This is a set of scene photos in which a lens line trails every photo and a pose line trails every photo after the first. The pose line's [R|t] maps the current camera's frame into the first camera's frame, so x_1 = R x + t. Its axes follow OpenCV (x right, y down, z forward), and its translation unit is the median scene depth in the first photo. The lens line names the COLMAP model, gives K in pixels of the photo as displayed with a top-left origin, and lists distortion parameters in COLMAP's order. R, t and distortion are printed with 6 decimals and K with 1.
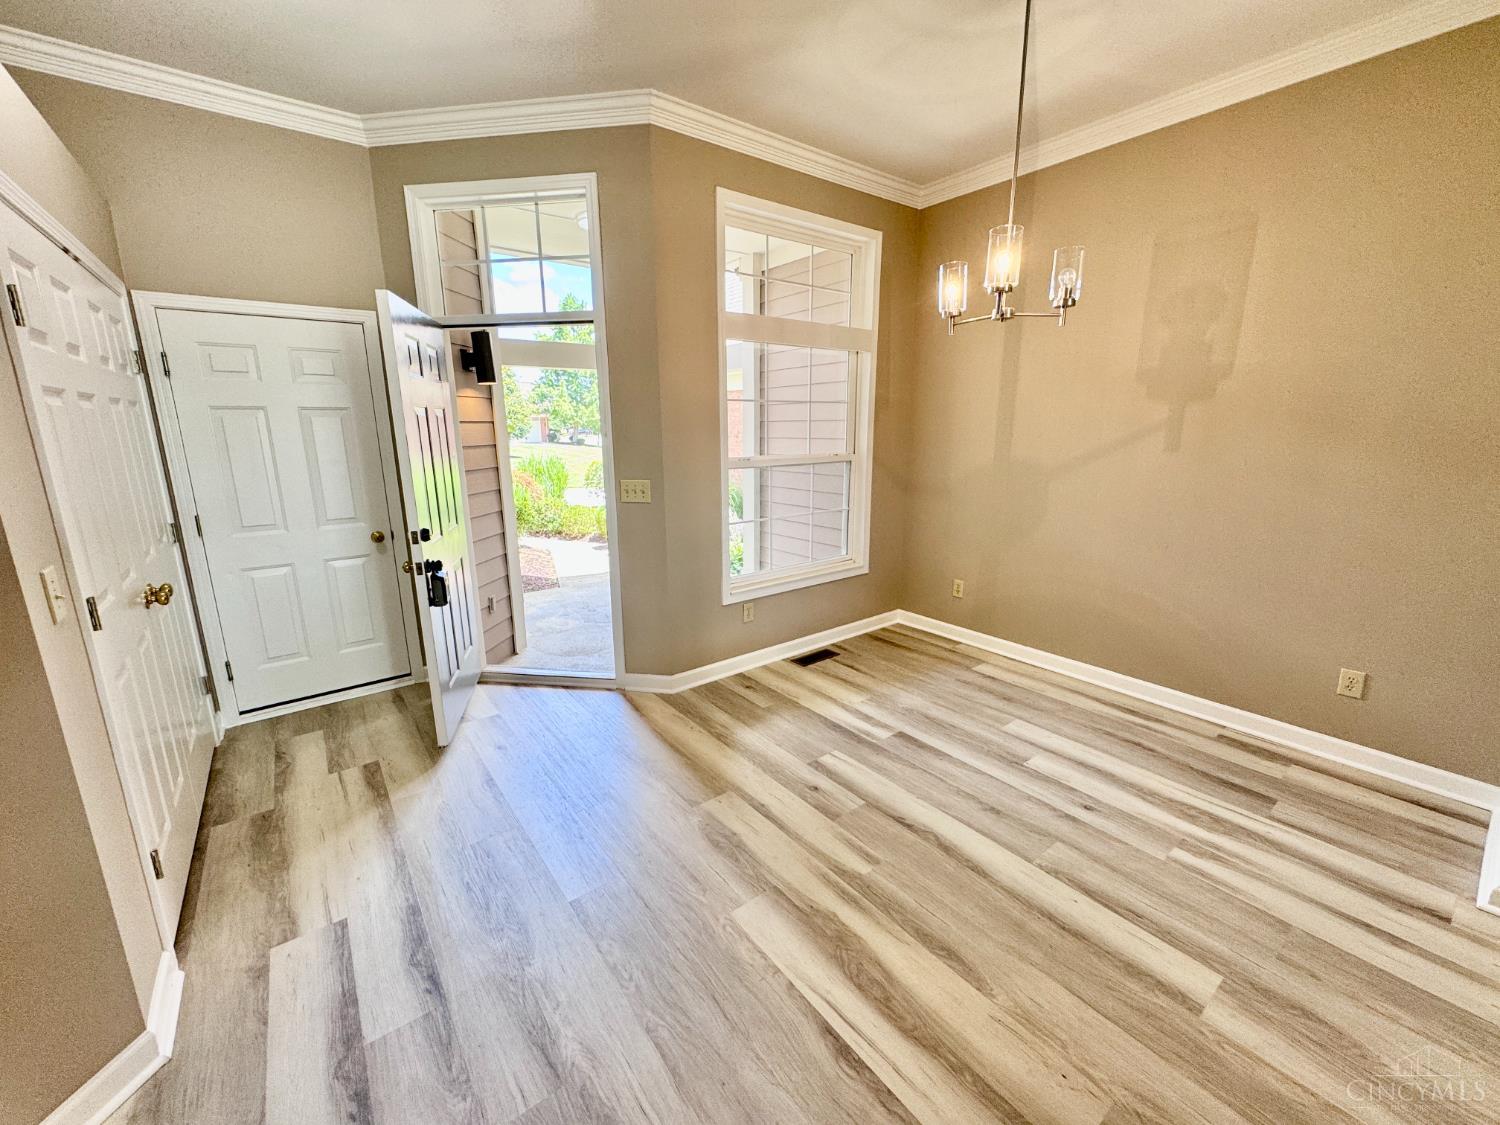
lens RADIAL K [[602.2, 0, 750.6], [0, 602.2, 555.7], [0, 0, 1]] dist [-0.002593, -0.000215]
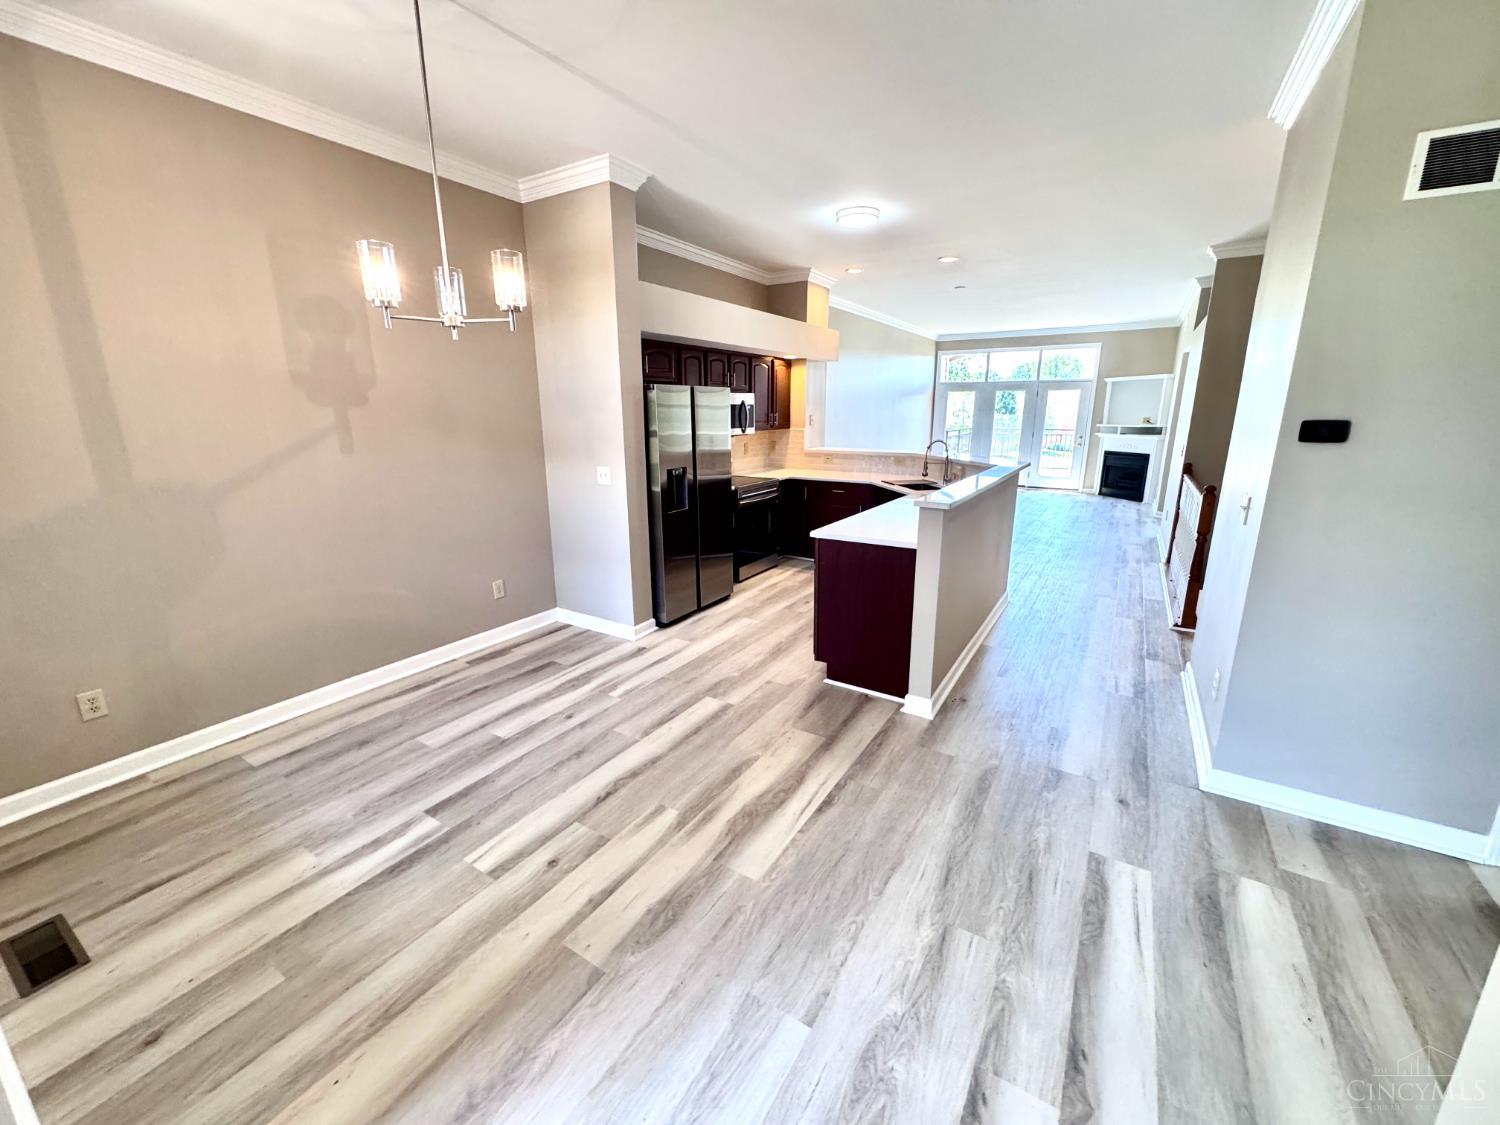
lens RADIAL K [[602.2, 0, 750.6], [0, 602.2, 555.7], [0, 0, 1]] dist [-0.002593, -0.000215]
pose [[-0.355000, -0.215921, 0.909589, -0.680439], [0.204772, 0.931375, 0.301012, -0.219229], [-0.912164, 0.293118, -0.286424, 0.871189]]
